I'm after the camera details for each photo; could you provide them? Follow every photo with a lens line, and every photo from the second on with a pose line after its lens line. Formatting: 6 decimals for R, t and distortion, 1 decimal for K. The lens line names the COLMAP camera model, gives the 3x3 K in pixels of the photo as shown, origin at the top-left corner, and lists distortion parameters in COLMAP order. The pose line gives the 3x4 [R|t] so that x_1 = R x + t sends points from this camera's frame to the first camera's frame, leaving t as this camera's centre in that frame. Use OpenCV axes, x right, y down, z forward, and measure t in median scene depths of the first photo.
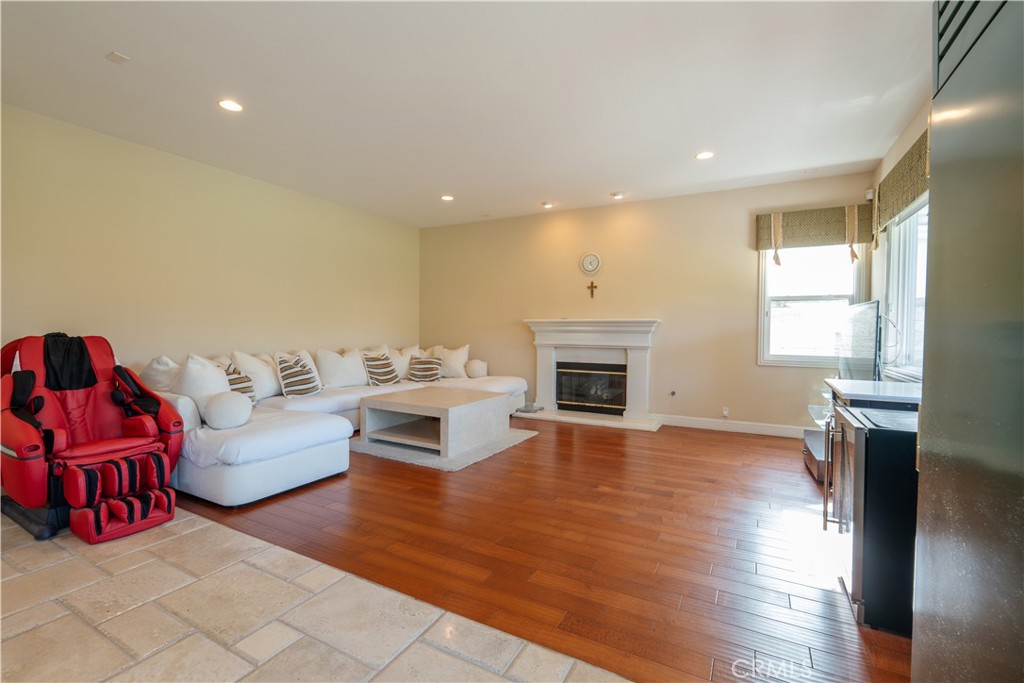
lens RADIAL K [[447.2, 0, 512.0], [0, 447.2, 341.5], [0, 0, 1]] dist [-0.010724, 0.000129]
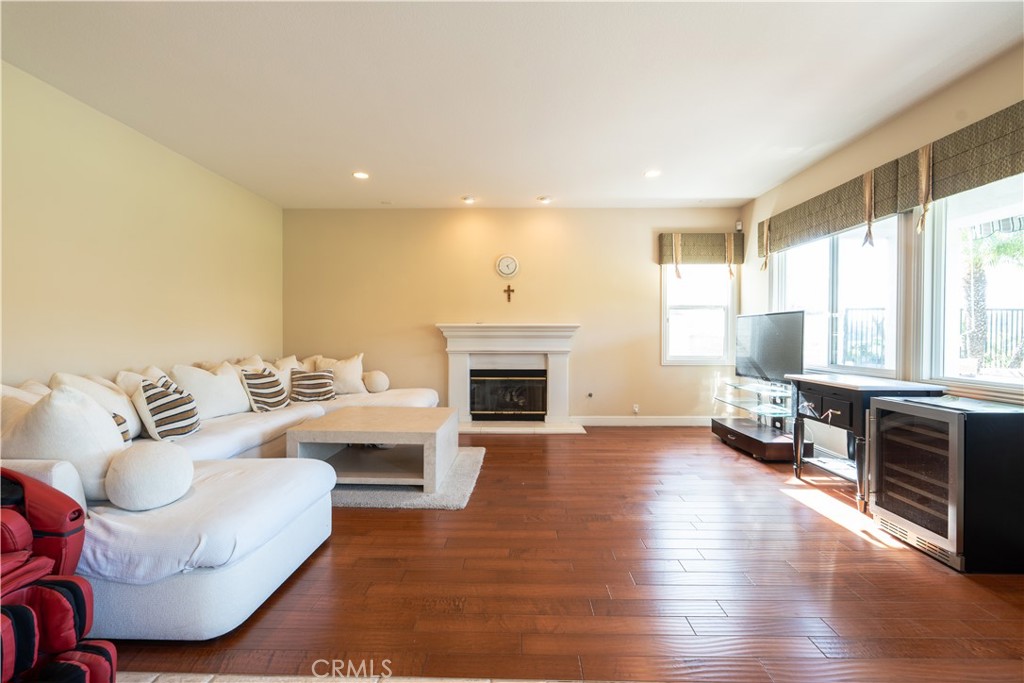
lens RADIAL K [[447.2, 0, 512.0], [0, 447.2, 341.5], [0, 0, 1]] dist [-0.010724, 0.000129]
pose [[0.886077, -0.011951, 0.463384, -0.281261], [0.016988, 0.999833, -0.006698, -0.005613], [-0.463227, 0.013806, 0.886132, 0.149537]]
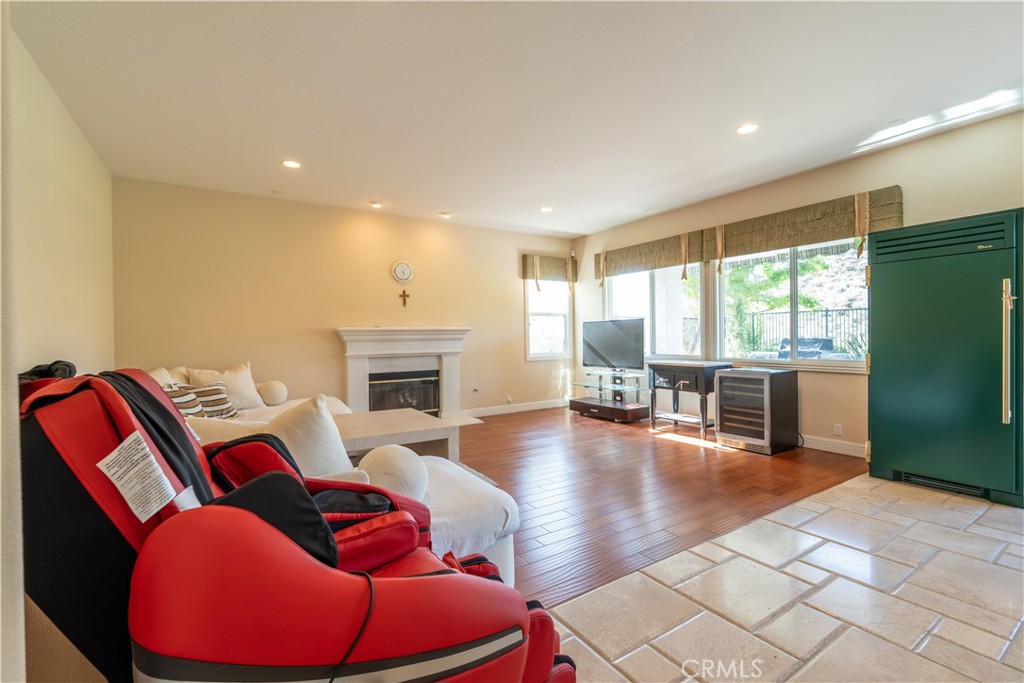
lens RADIAL K [[447.2, 0, 512.0], [0, 447.2, 341.5], [0, 0, 1]] dist [-0.010724, 0.000129]
pose [[0.478212, -0.021836, 0.877973, -0.625920], [0.040014, 0.999194, 0.003056, -0.013103], [-0.877332, 0.033670, 0.478701, 0.329950]]
